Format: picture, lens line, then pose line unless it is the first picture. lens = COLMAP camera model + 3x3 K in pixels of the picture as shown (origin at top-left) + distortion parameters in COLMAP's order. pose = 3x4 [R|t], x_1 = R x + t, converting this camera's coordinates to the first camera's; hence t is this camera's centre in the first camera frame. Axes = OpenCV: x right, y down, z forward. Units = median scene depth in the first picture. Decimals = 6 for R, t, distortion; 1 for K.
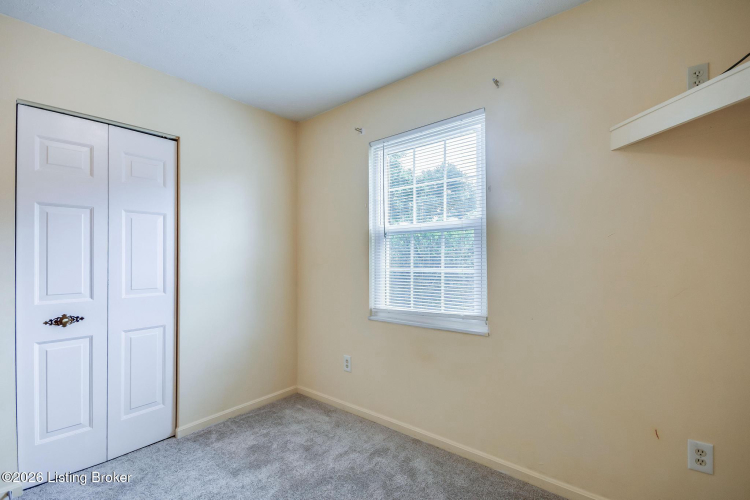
lens RADIAL K [[327.9, 0, 353.3], [0, 327.9, 258.6], [0, 0, 1]] dist [0.000042, -0.002878]
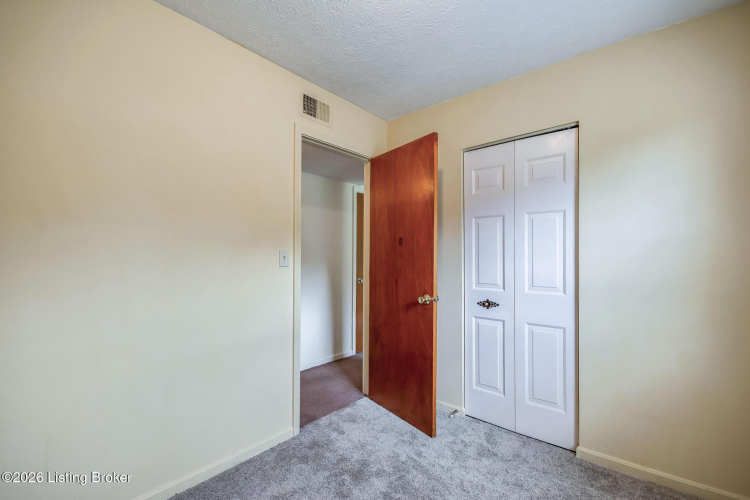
lens RADIAL K [[327.9, 0, 385.8], [0, 327.9, 255.1], [0, 0, 1]] dist [0.000042, -0.002878]
pose [[0.047897, 0.003042, -0.998848, 0.366177], [-0.001700, 0.999994, 0.002964, -0.008692], [0.998851, 0.001557, 0.047902, 0.471988]]
